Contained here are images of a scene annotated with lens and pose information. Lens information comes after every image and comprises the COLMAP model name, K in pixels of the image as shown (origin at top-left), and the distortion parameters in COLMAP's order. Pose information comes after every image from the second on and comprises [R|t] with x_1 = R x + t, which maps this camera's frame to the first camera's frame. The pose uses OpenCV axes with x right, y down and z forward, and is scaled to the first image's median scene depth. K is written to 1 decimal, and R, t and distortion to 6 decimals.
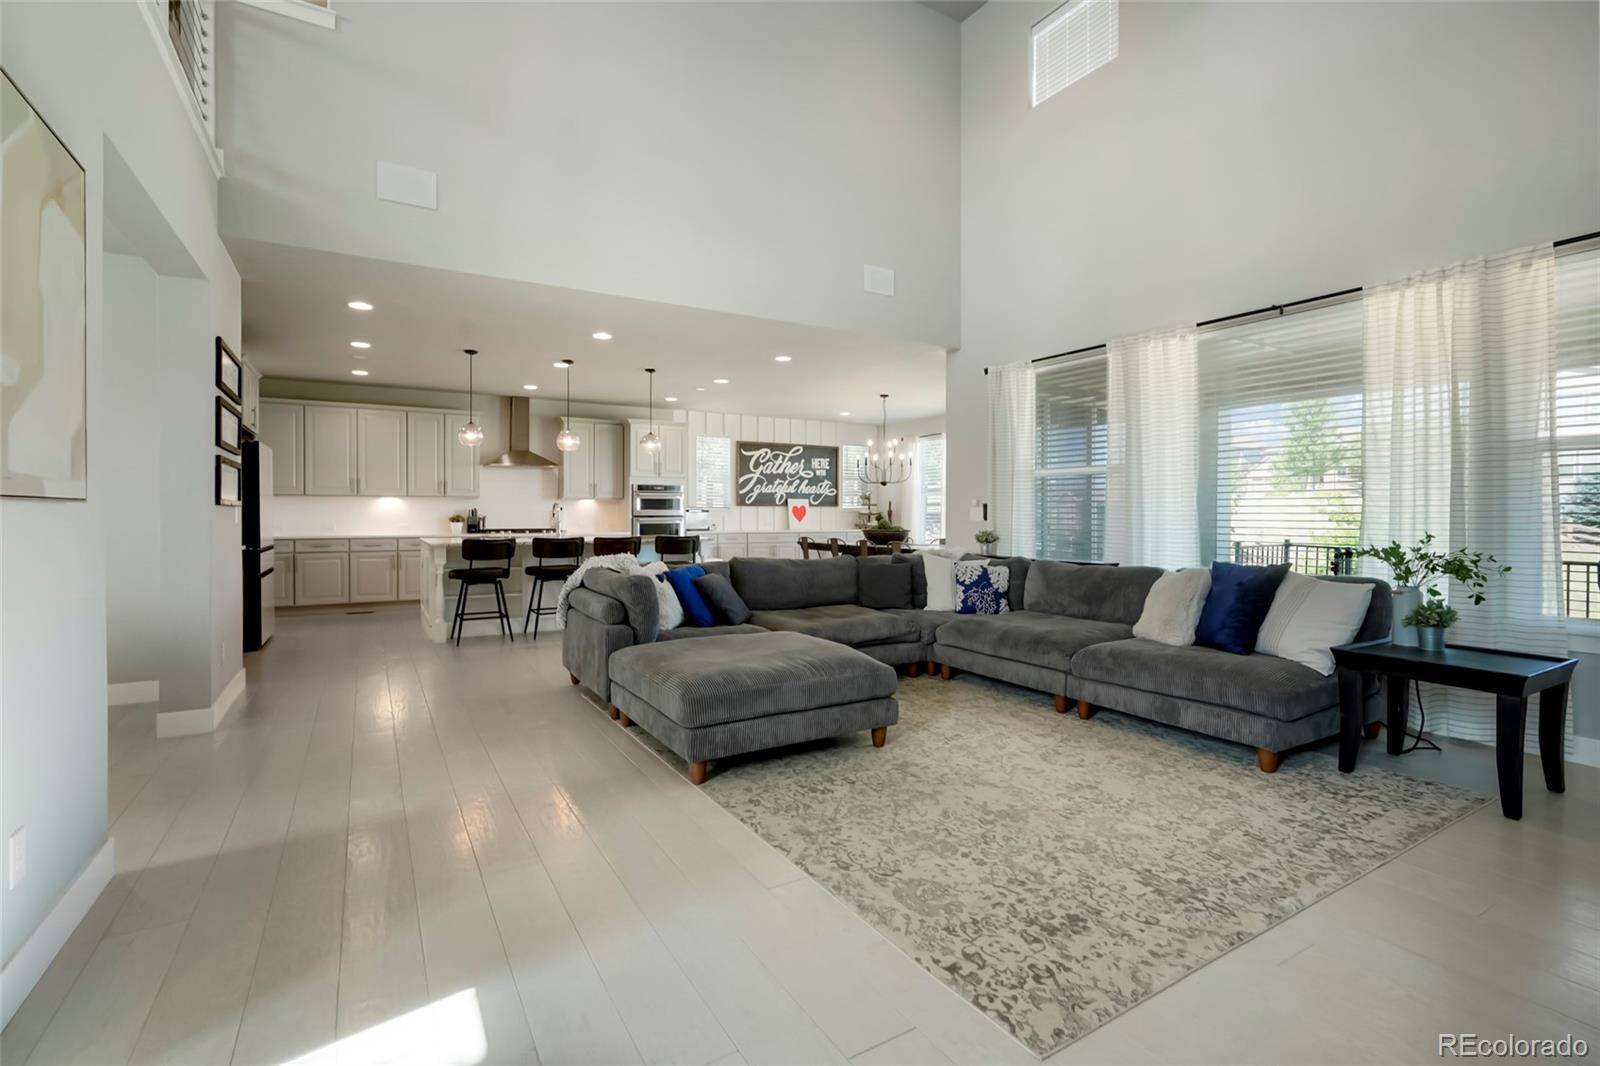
lens RADIAL K [[731.6, 0, 796.0], [0, 731.6, 514.1], [0, 0, 1]] dist [-0.008271, 0.001518]
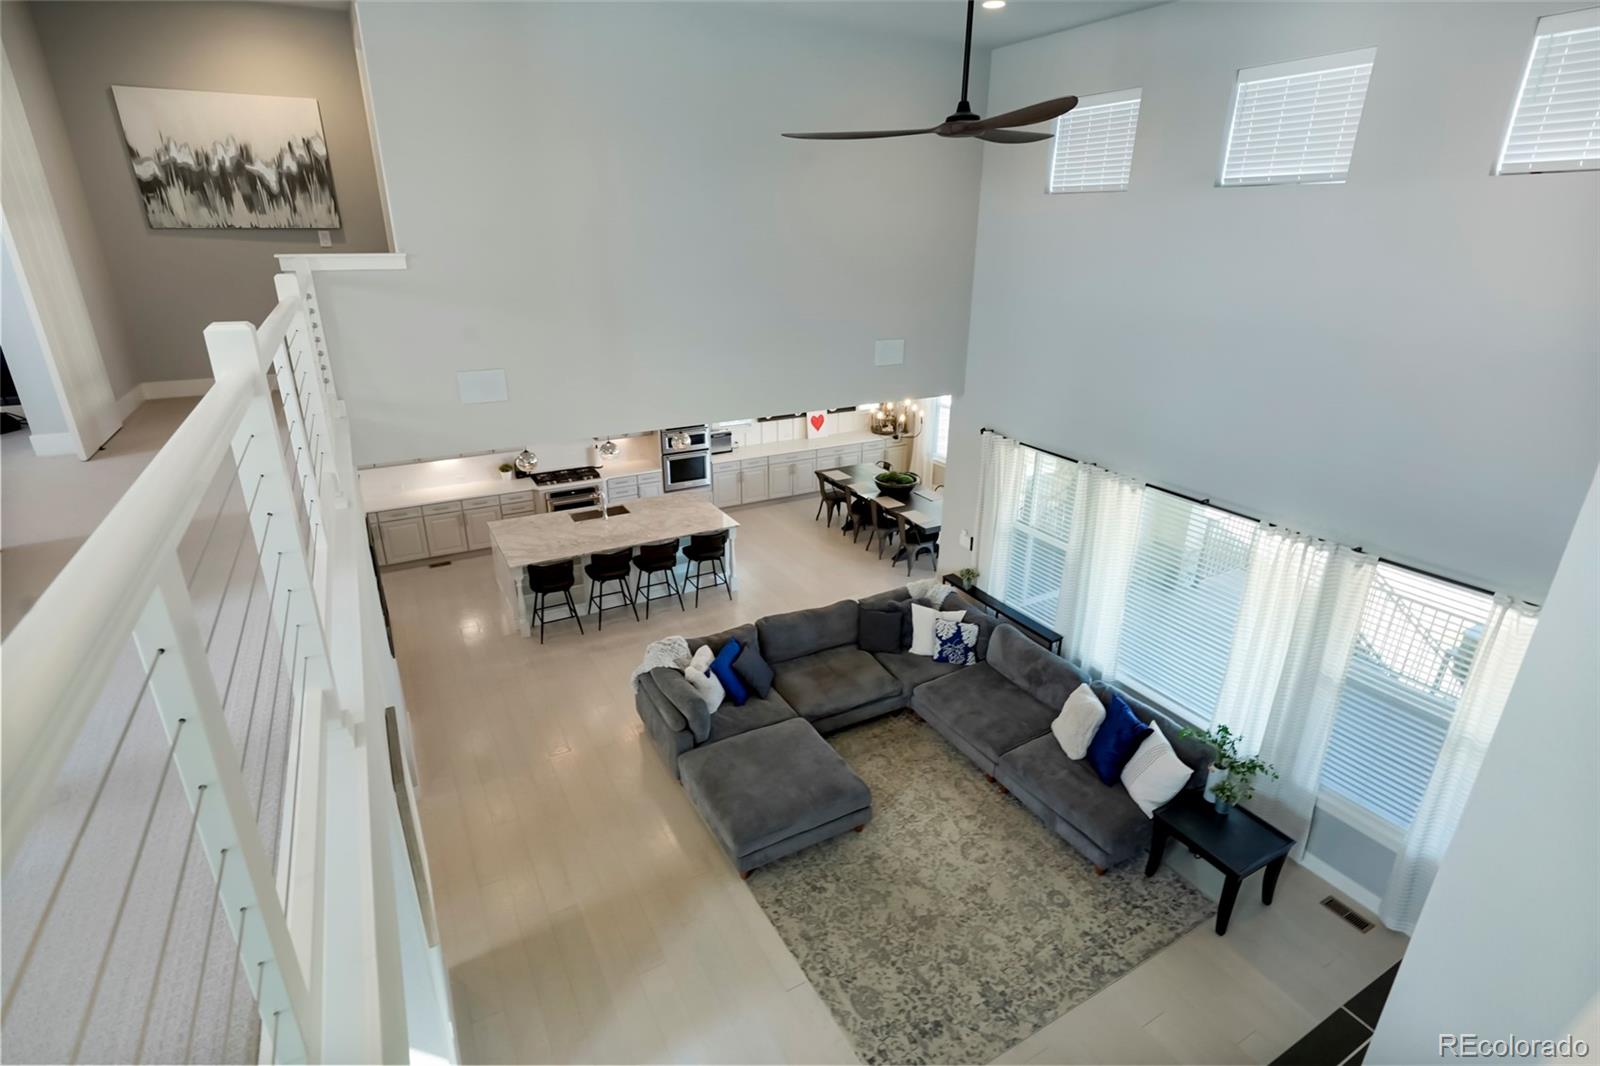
lens RADIAL K [[782.4, 0, 793.2], [0, 782.4, 523.1], [0, 0, 1]] dist [-0.007901, 0.000939]
pose [[0.999487, 0.013714, -0.028931, 0.009176], [-0.002662, 0.936090, 0.351749, -0.573761], [0.031906, -0.351492, 0.935647, -0.209618]]
